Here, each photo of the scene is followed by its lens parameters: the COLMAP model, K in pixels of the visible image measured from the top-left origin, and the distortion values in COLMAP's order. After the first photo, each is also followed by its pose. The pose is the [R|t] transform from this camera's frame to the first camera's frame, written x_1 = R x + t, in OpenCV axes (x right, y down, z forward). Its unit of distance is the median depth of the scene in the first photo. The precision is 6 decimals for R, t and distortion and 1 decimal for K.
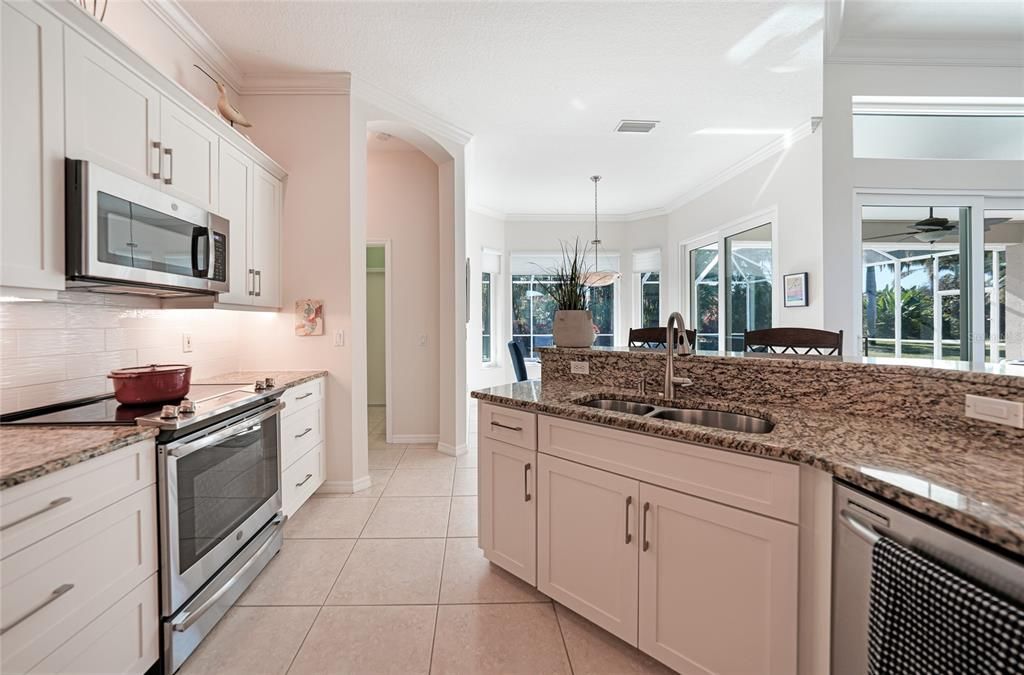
lens RADIAL K [[403.4, 0, 513.4], [0, 403.4, 329.1], [0, 0, 1]] dist [-0.046782, 0.012794]
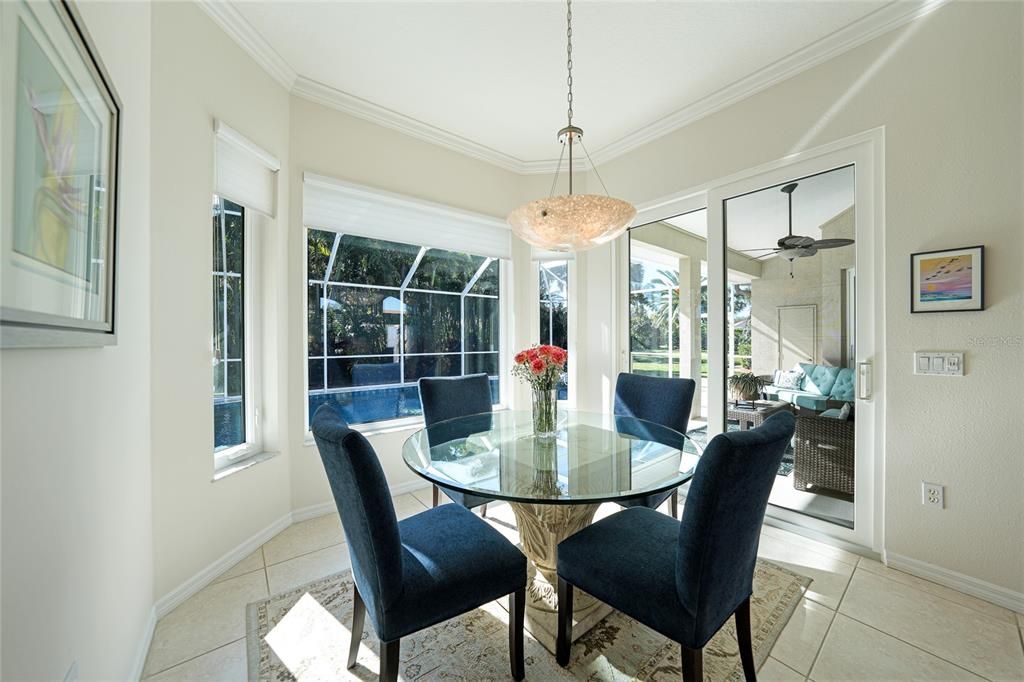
lens RADIAL K [[355.1, 0, 508.6], [0, 355.1, 336.0], [0, 0, 1]] dist [-0.019621, 0.000111]
pose [[0.851621, 0.005110, 0.524133, -0.019046], [0.008812, 0.999672, -0.024064, -0.012199], [-0.524084, 0.025112, 0.851297, 0.619840]]
